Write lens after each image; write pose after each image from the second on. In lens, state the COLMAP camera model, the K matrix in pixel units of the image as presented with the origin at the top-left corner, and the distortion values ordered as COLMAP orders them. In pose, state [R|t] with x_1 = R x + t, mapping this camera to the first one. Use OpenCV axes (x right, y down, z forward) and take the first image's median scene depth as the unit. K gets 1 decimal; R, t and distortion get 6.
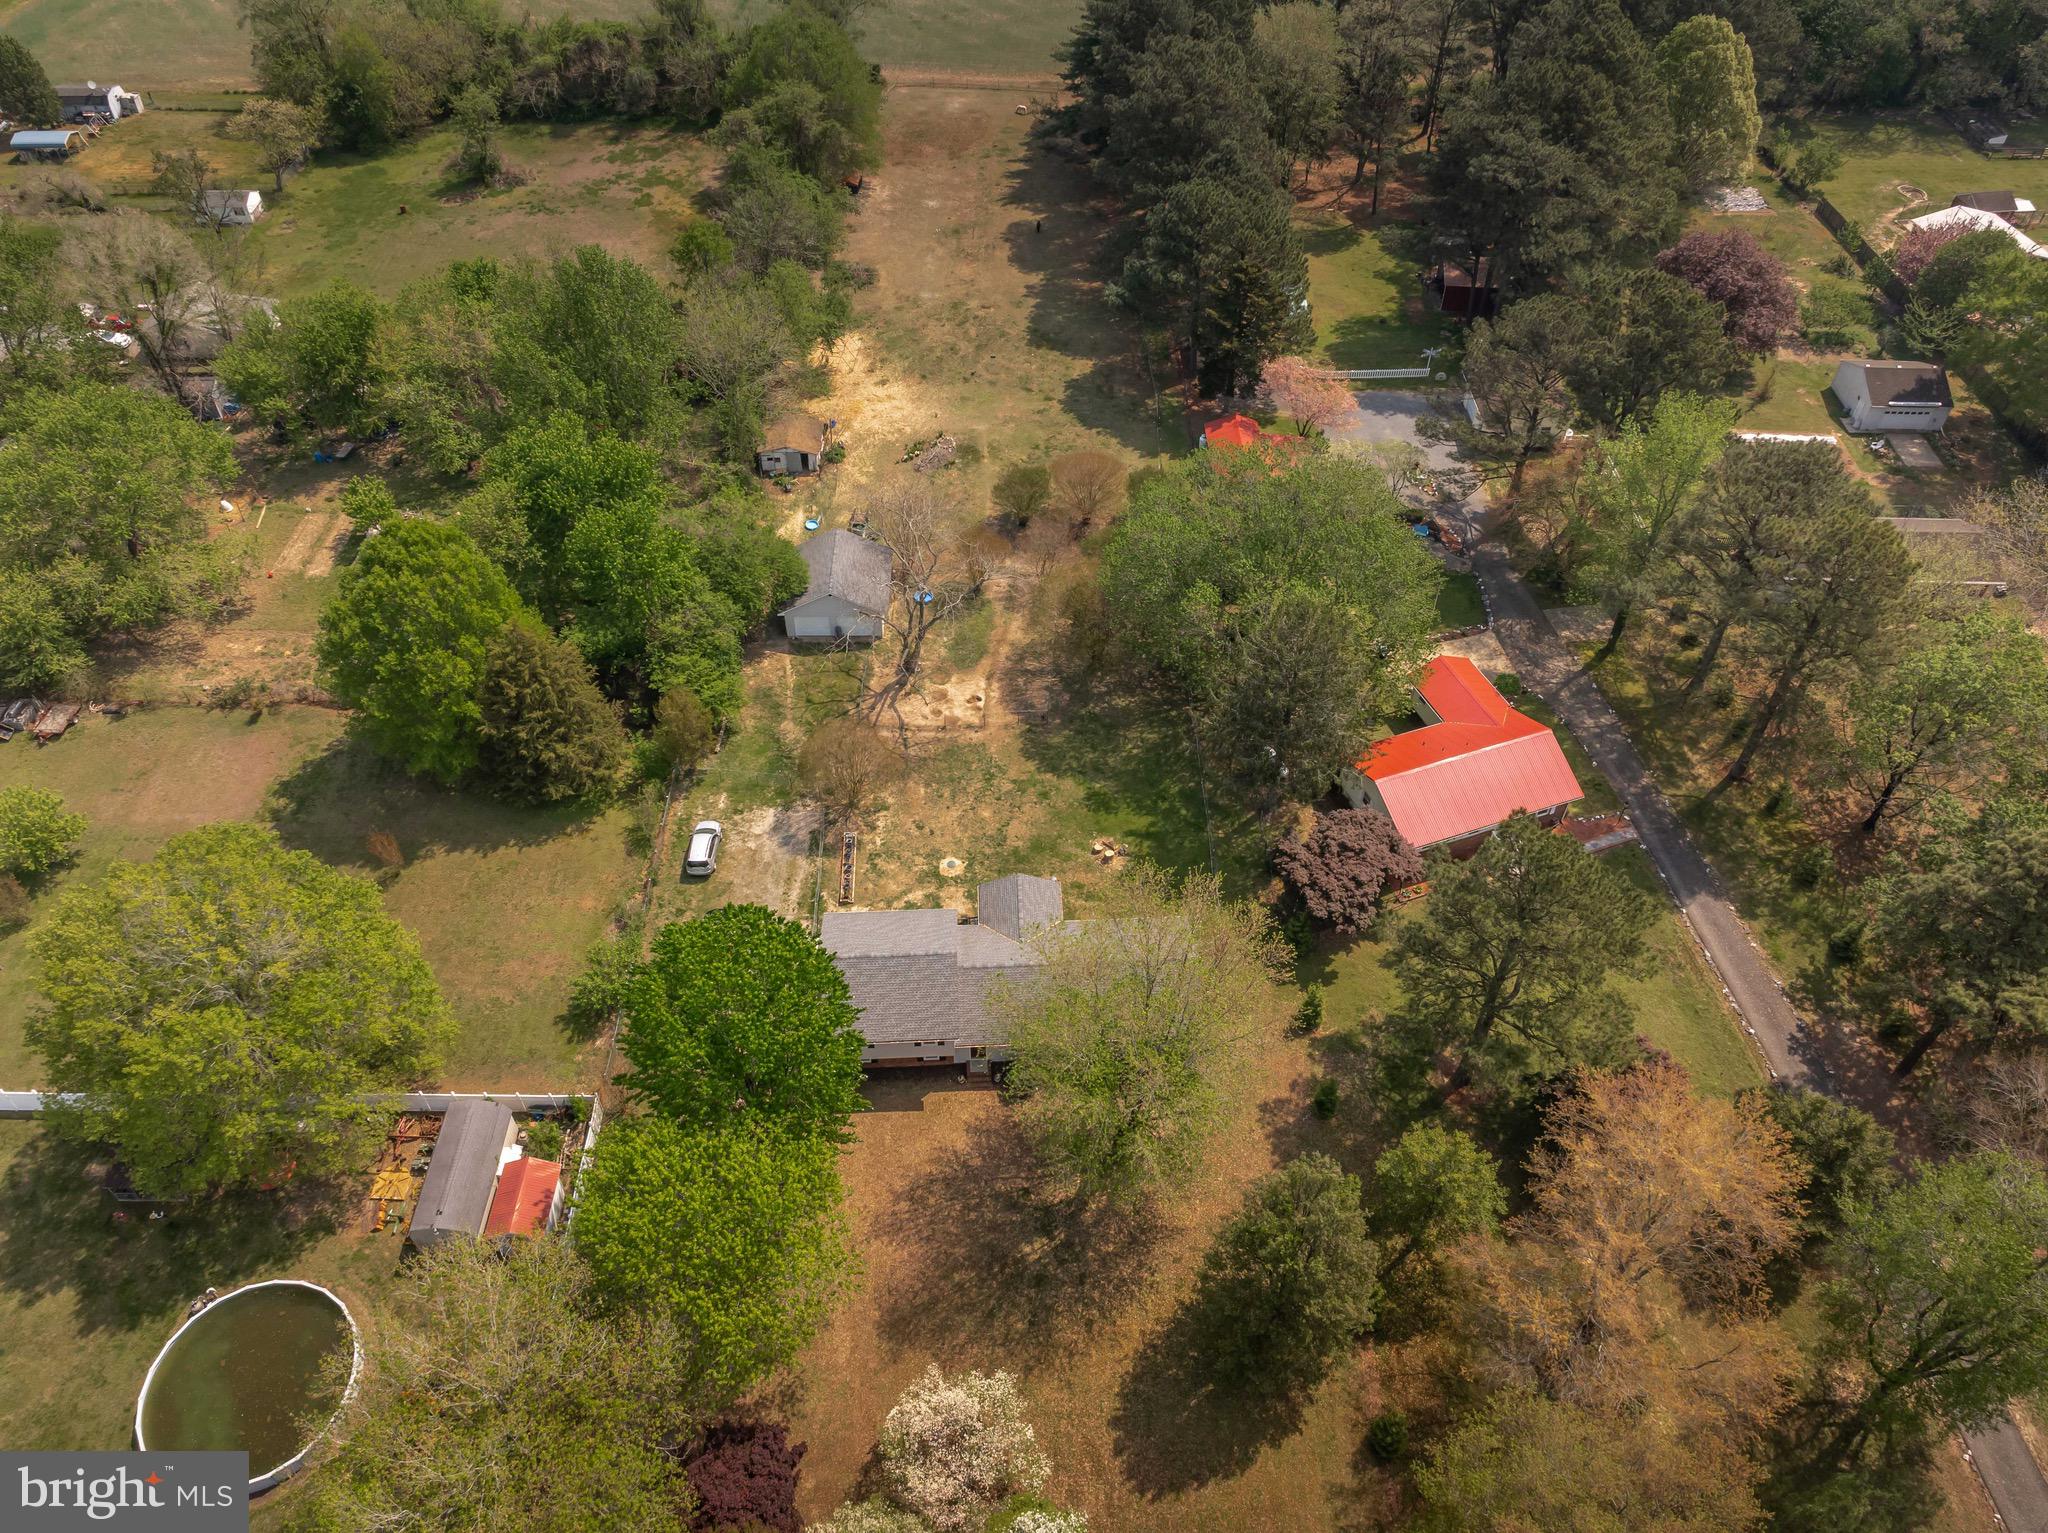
lens RADIAL K [[1436.4, 0, 1028.9], [0, 1436.4, 762.6], [0, 0, 1]] dist [-0.033616, 0.021120]
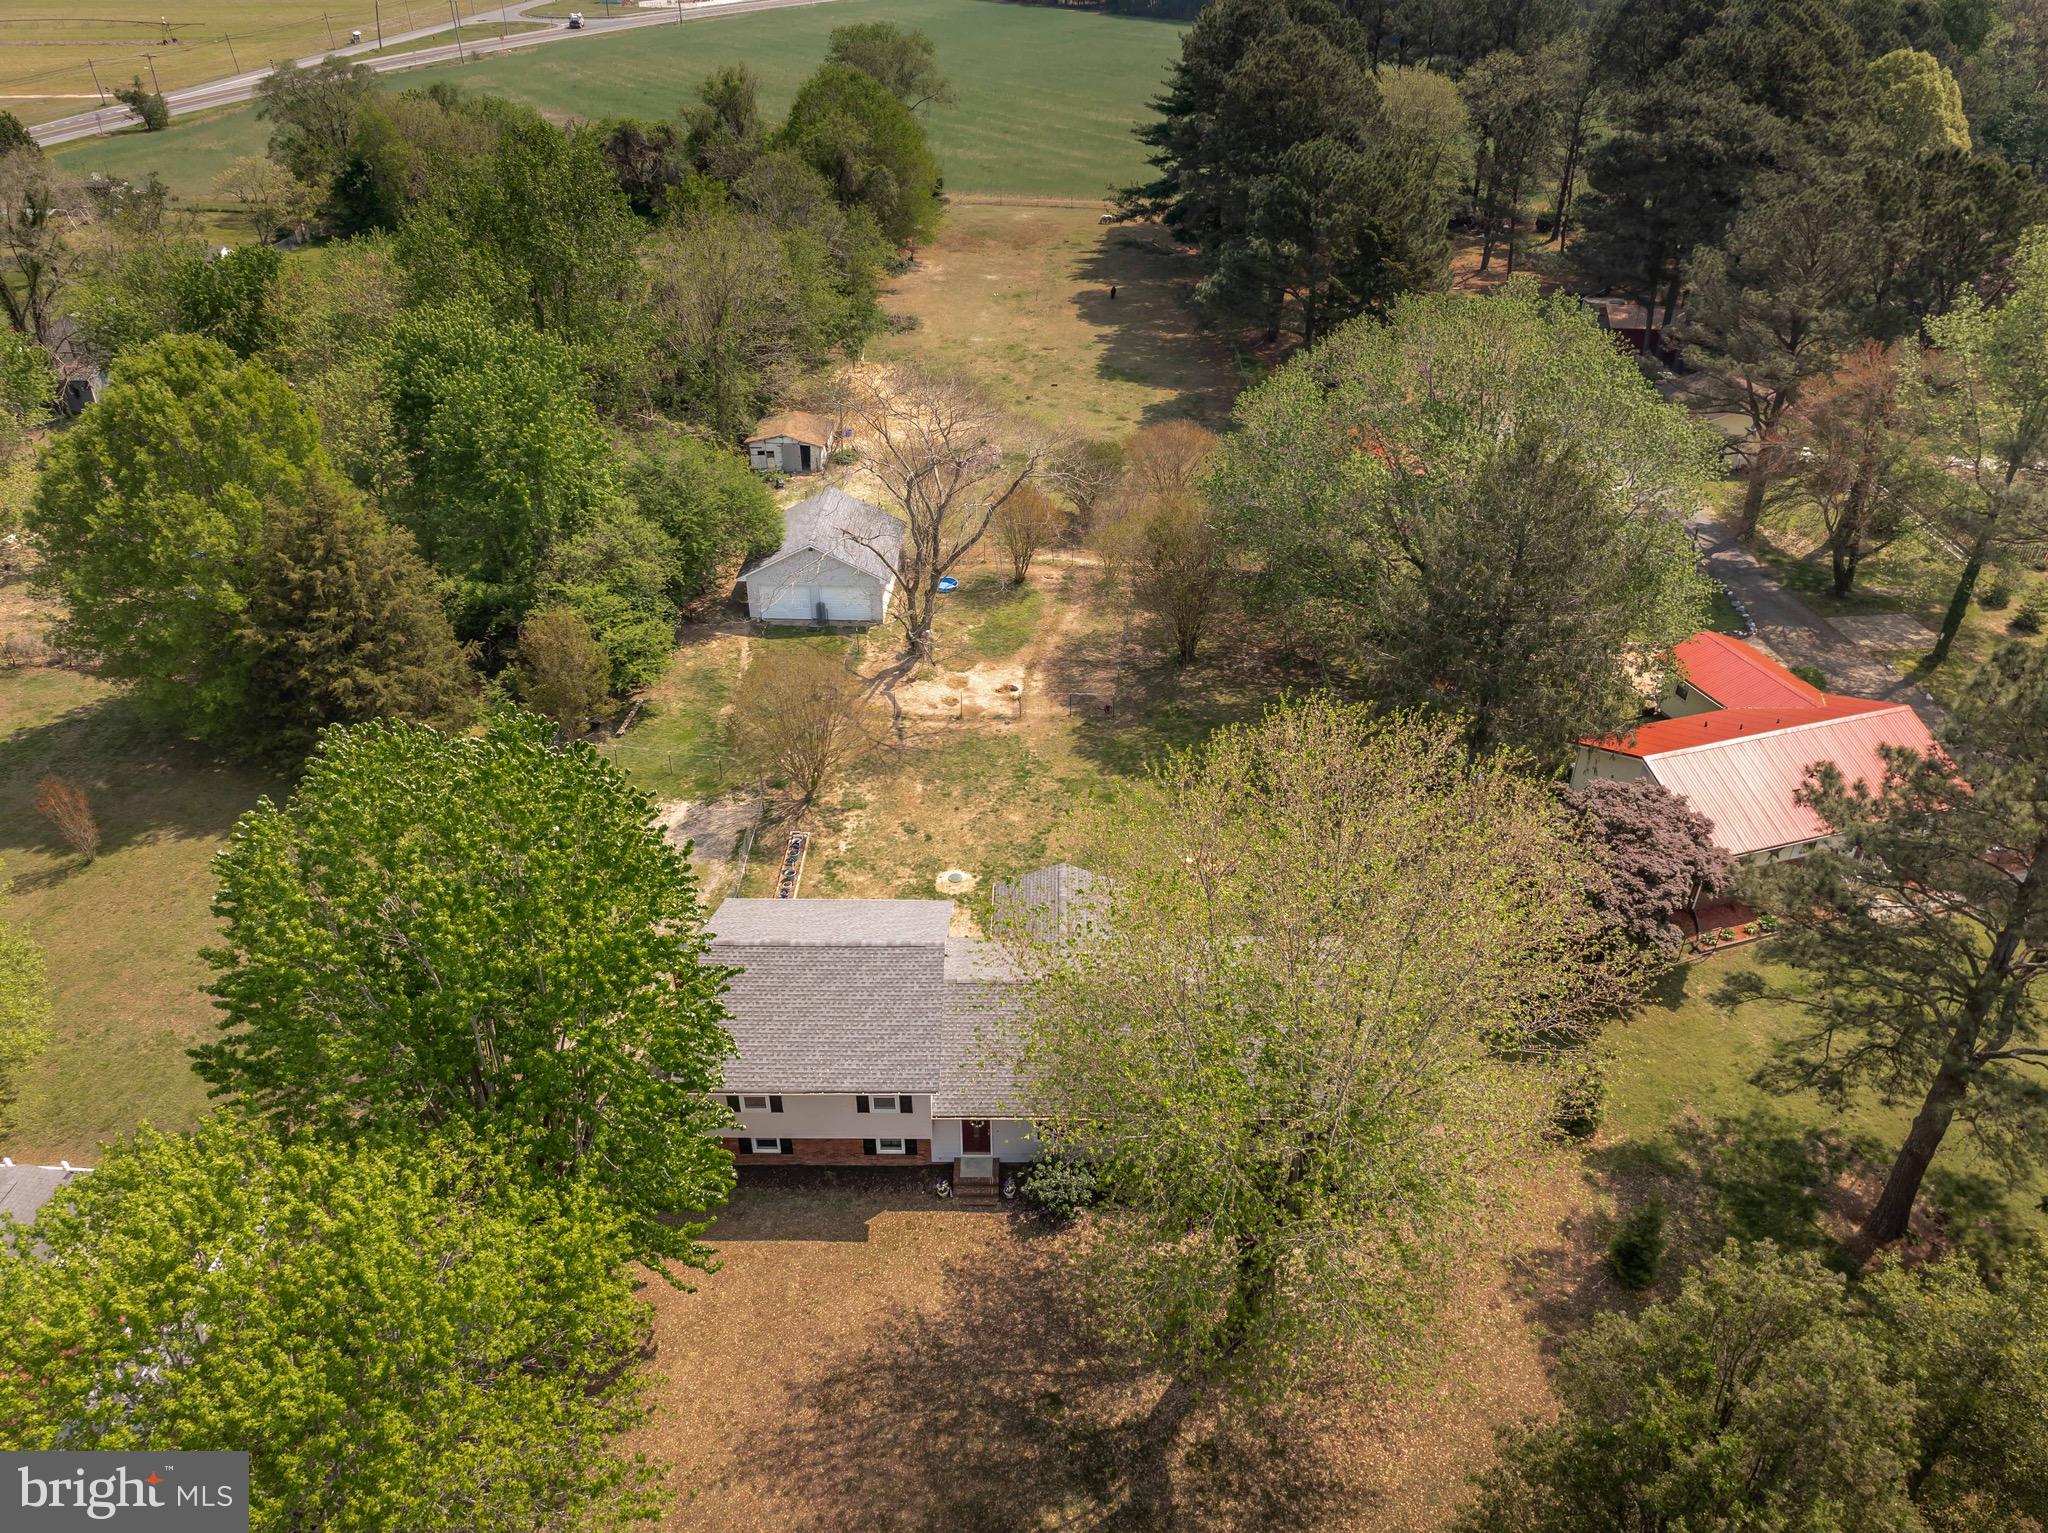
lens RADIAL K [[1436.4, 0, 1028.9], [0, 1436.4, 762.6], [0, 0, 1]] dist [-0.033616, 0.021120]
pose [[0.998600, 0.027424, -0.045235, 0.003992], [-0.037239, 0.971780, -0.232931, 0.143731], [0.037570, 0.234290, 0.971441, 0.334466]]
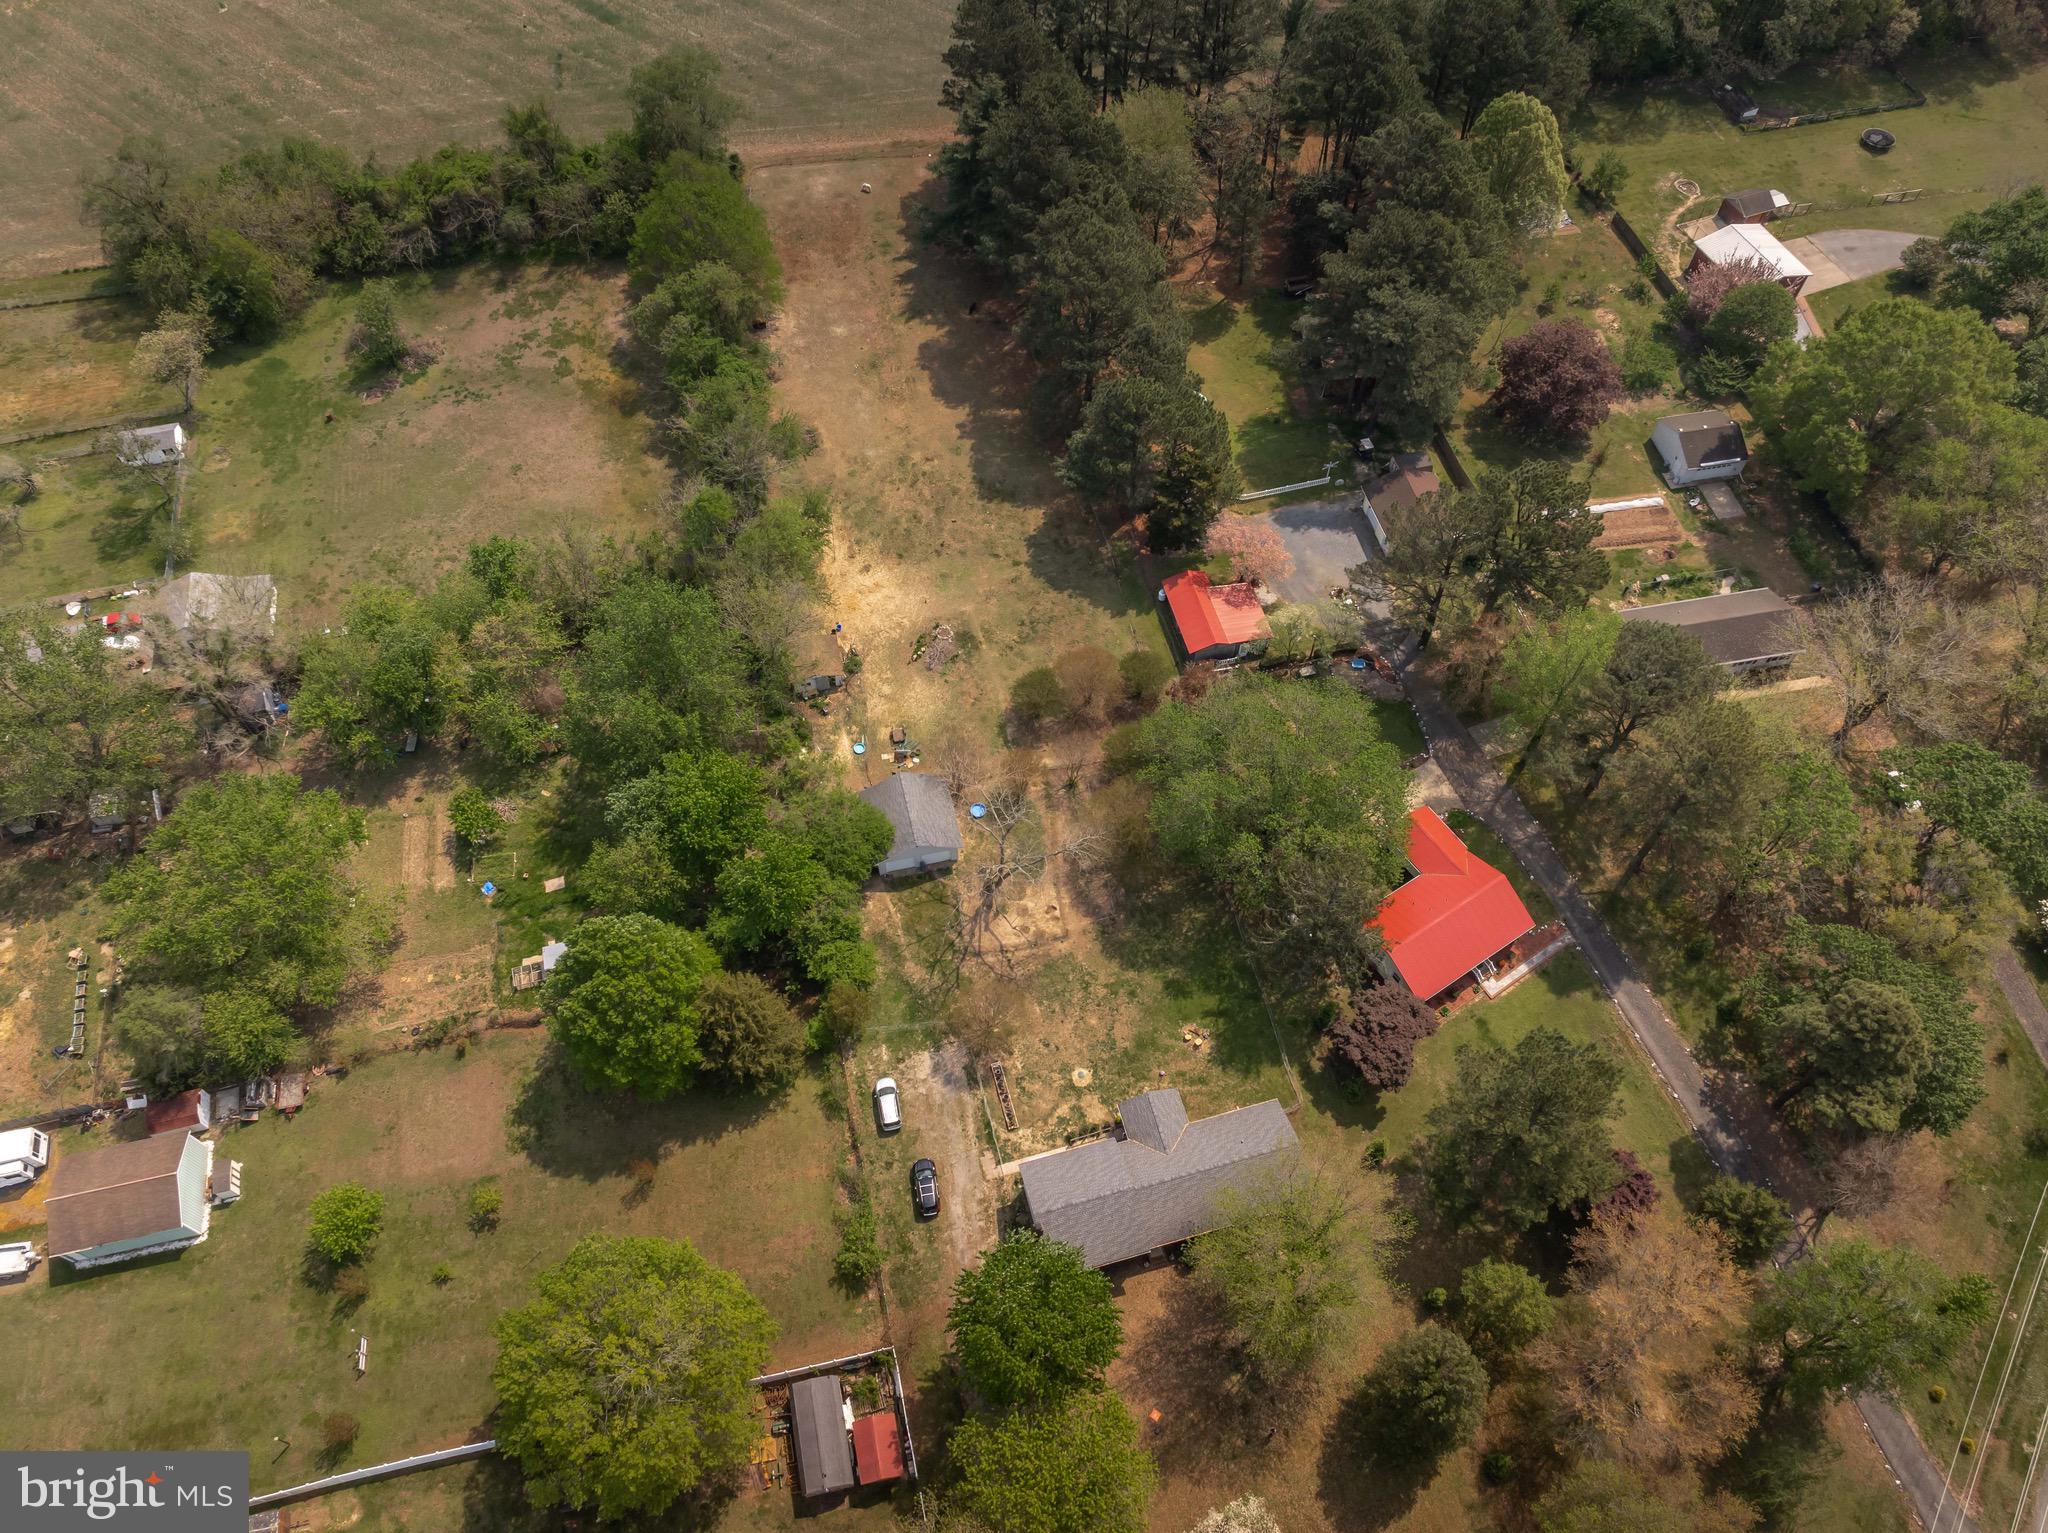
lens RADIAL K [[1441.1, 0, 1029.7], [0, 1441.1, 757.7], [0, 0, 1]] dist [-0.036070, 0.023600]
pose [[0.975103, -0.185542, 0.121444, -0.175679], [0.159383, 0.967174, 0.197918, -0.403861], [-0.154179, -0.173634, 0.972666, -0.170200]]
